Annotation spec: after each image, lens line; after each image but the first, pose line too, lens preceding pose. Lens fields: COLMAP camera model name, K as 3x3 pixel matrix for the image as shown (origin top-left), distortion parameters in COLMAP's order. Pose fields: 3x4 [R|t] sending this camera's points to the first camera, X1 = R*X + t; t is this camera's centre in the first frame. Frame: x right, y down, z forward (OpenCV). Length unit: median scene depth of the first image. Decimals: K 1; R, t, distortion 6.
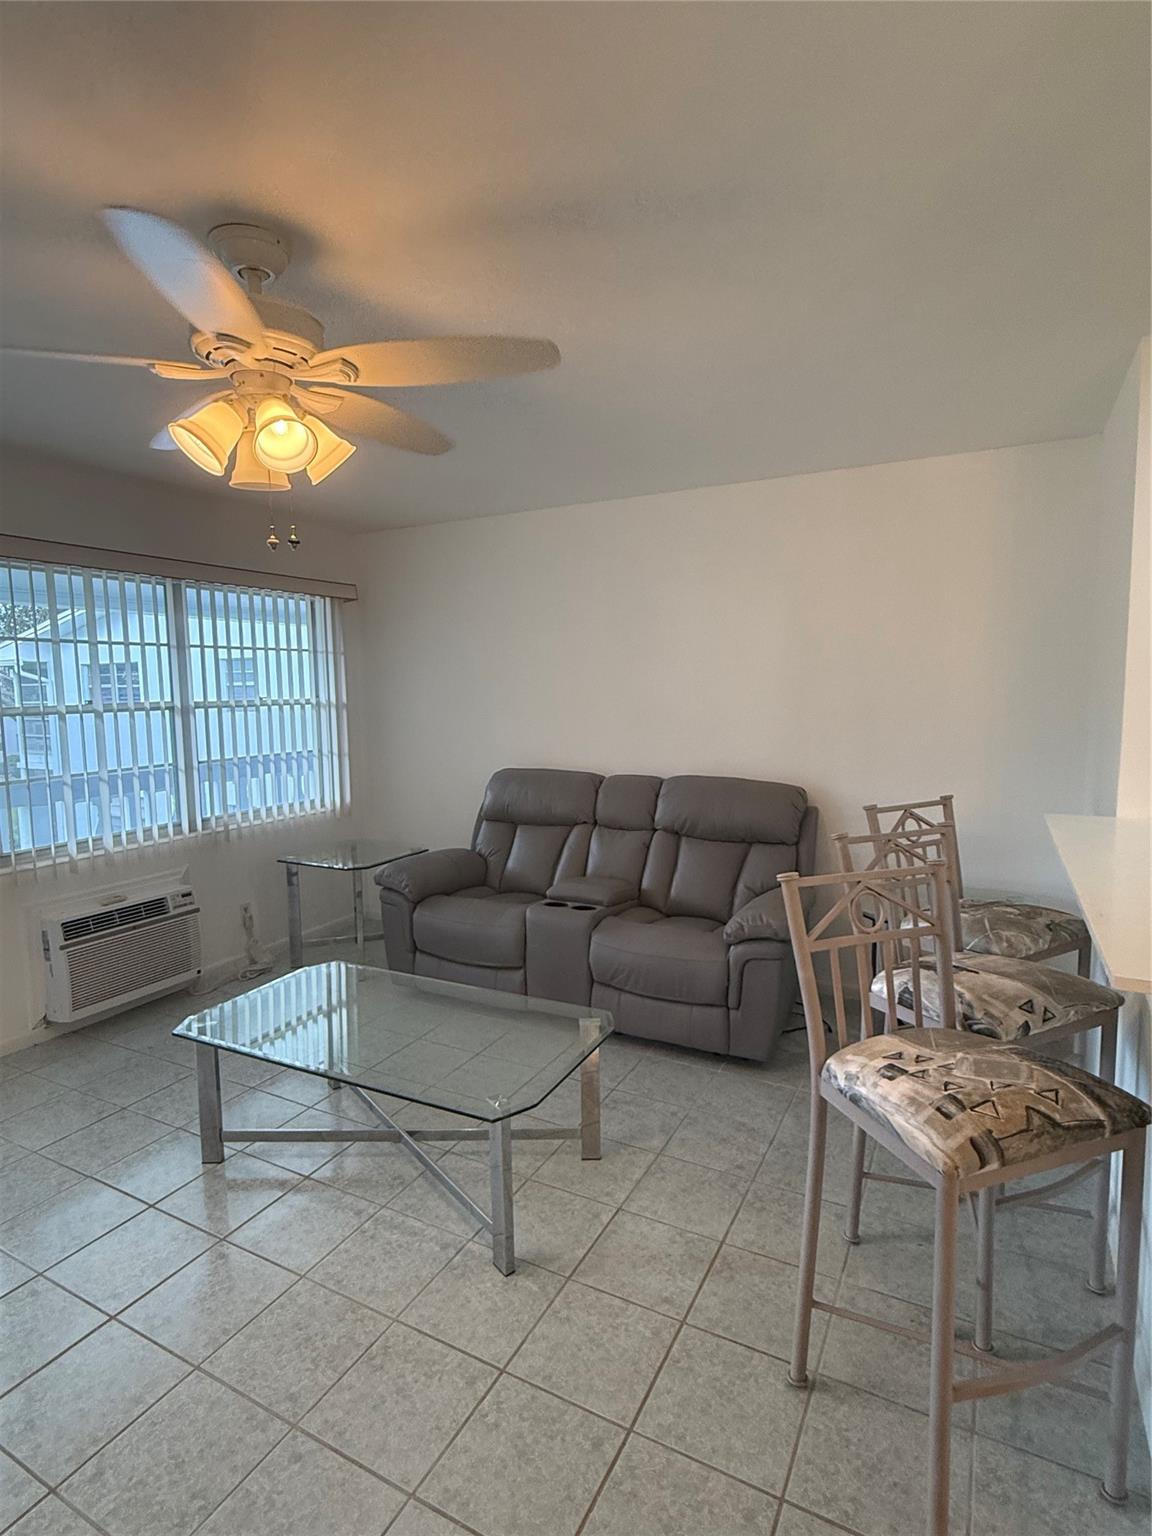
lens RADIAL K [[787.1, 0, 574.0], [0, 787.1, 763.7], [0, 0, 1]] dist [-0.015724, 0.002591]
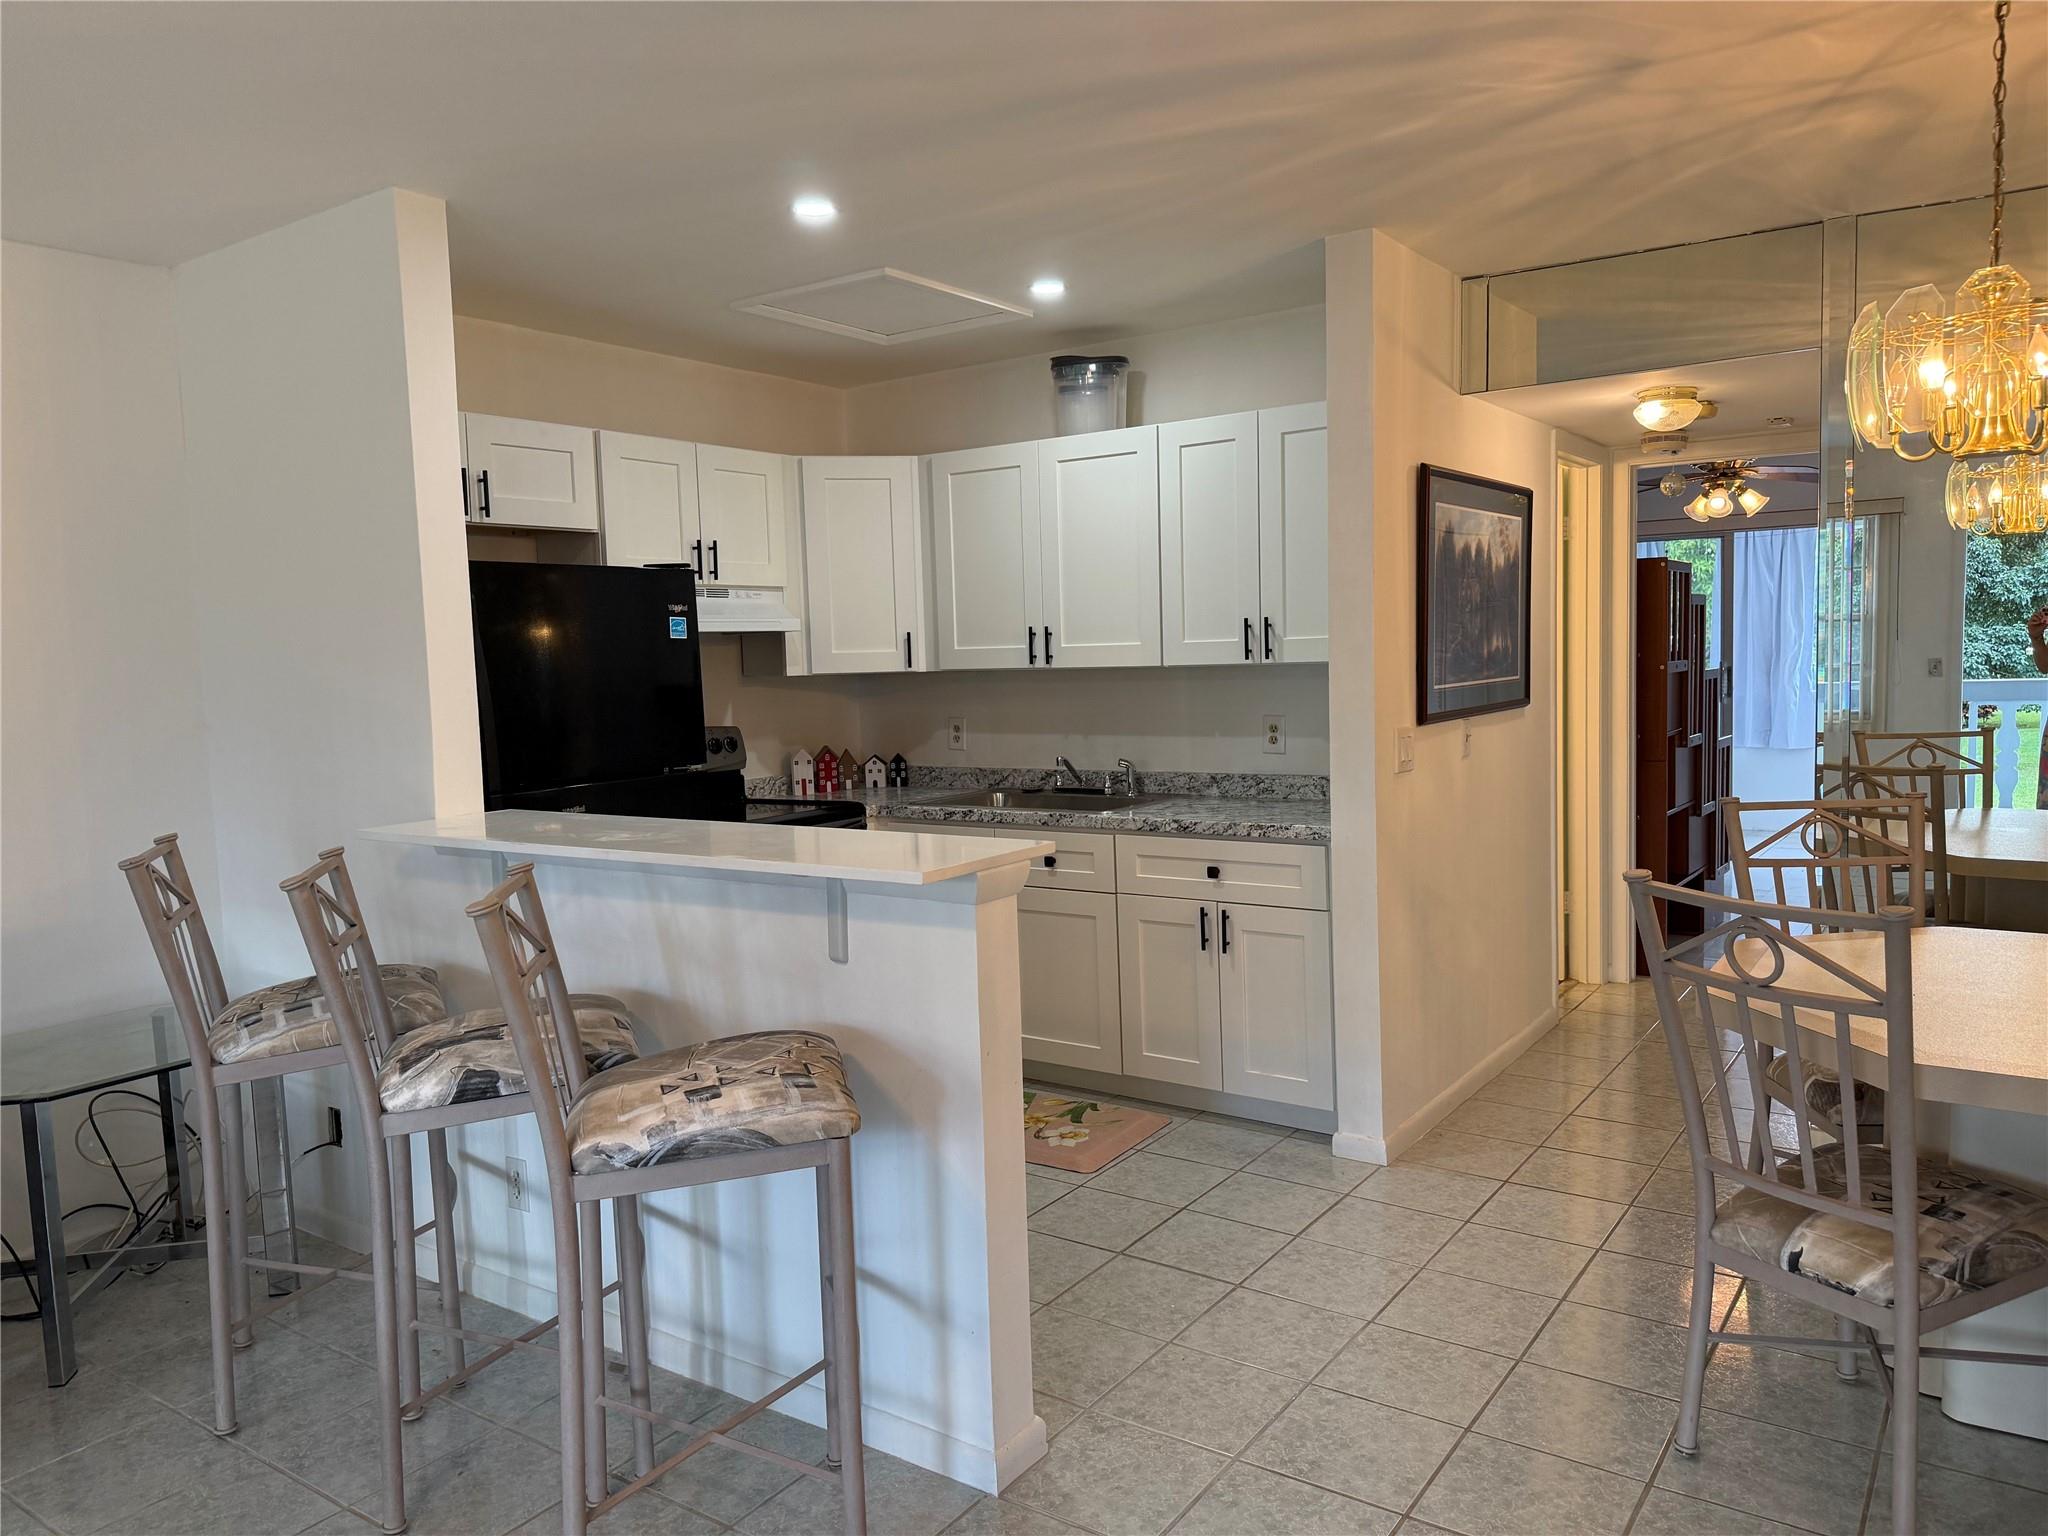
lens RADIAL K [[1429.4, 0, 1021.3], [0, 1429.4, 773.7], [0, 0, 1]] dist [0.065036, -0.066995]
pose [[0.122052, -0.079162, 0.989362, -0.992861], [0.125274, 0.990071, 0.063765, 0.013138], [-0.984586, 0.116159, 0.130757, 0.443851]]
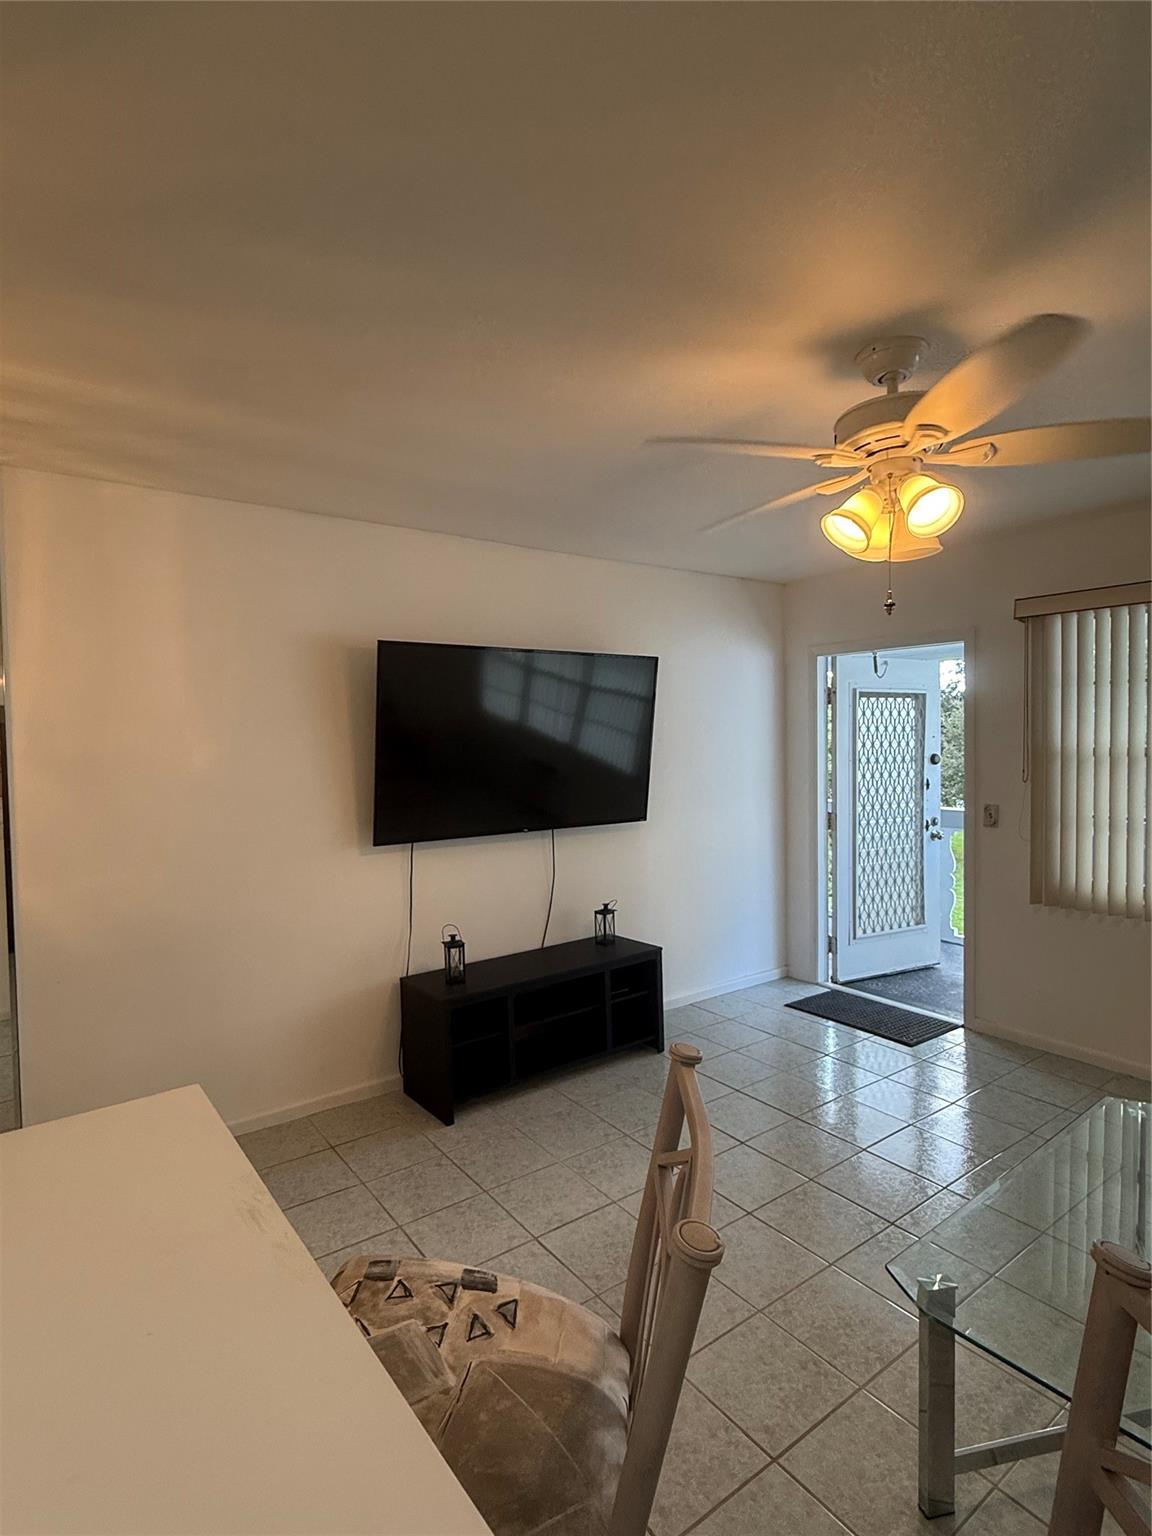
lens RADIAL K [[787.1, 0, 582.8], [0, 787.1, 769.6], [0, 0, 1]] dist [-0.015724, 0.002591]
pose [[-0.422891, 0.054203, -0.904558, 1.006539], [-0.067202, 0.993585, 0.090955, -0.162361], [0.903685, 0.099253, -0.416536, 1.346742]]
